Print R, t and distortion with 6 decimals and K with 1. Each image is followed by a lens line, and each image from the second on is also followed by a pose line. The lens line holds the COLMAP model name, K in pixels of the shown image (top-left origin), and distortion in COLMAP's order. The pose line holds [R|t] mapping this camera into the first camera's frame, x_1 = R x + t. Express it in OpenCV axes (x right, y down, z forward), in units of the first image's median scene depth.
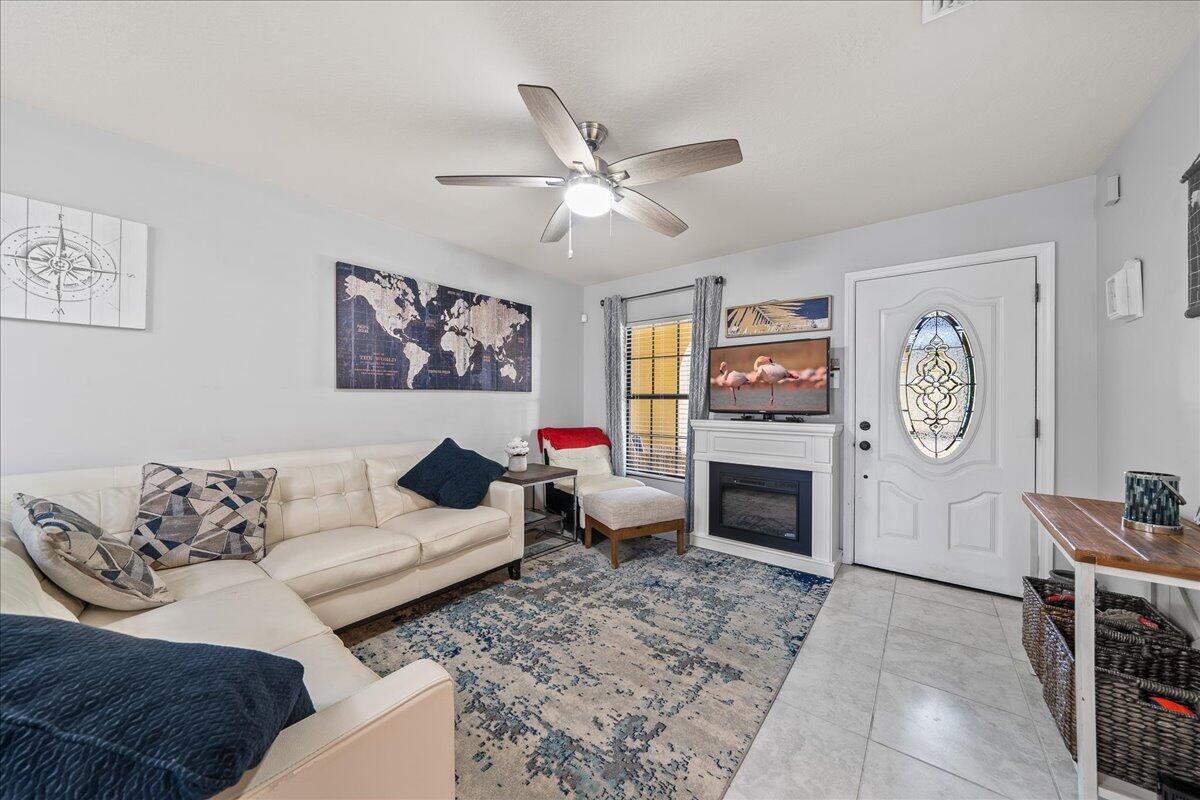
lens RADIAL K [[414.4, 0, 603.1], [0, 414.4, 401.1], [0, 0, 1]] dist [-0.001494, -0.000178]
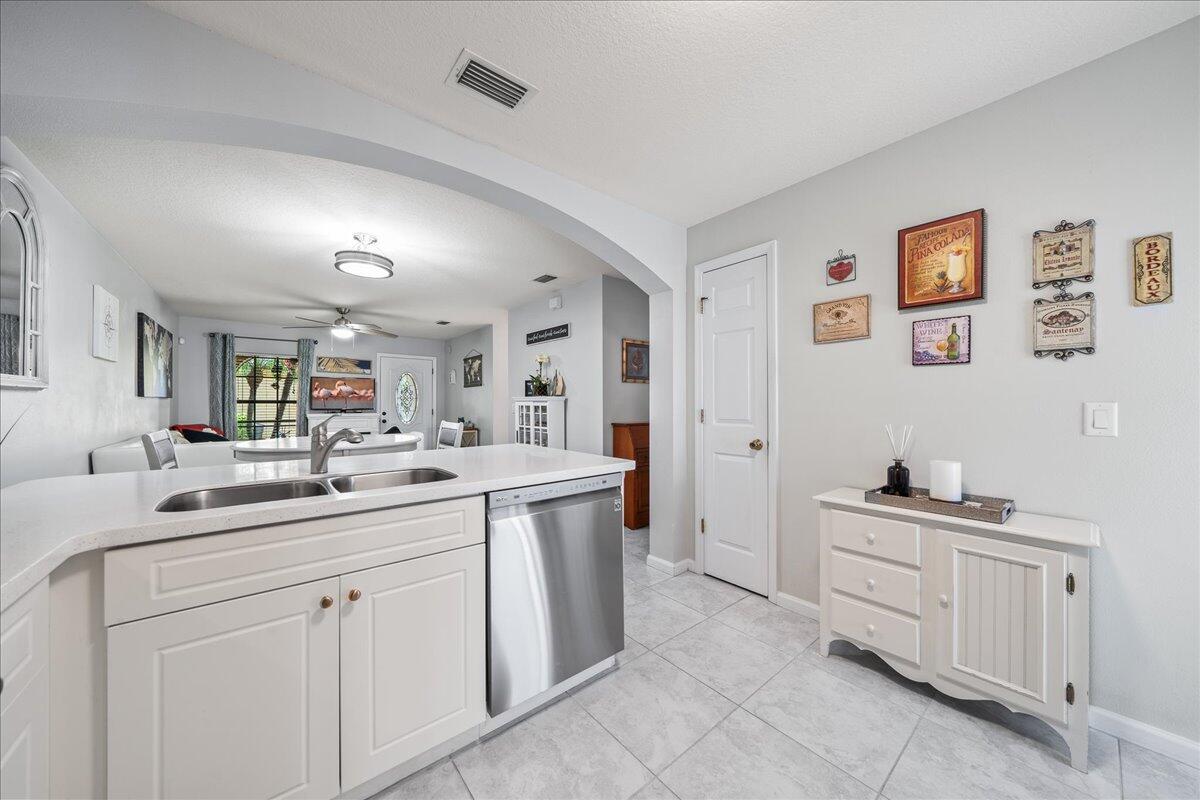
lens RADIAL K [[414.4, 0, 603.1], [0, 414.4, 401.1], [0, 0, 1]] dist [-0.001494, -0.000178]
pose [[0.211024, 0.002169, 0.977479, -1.468270], [0.005703, 0.999978, -0.003450, -0.000651], [-0.977464, 0.006303, 0.211007, -0.801527]]
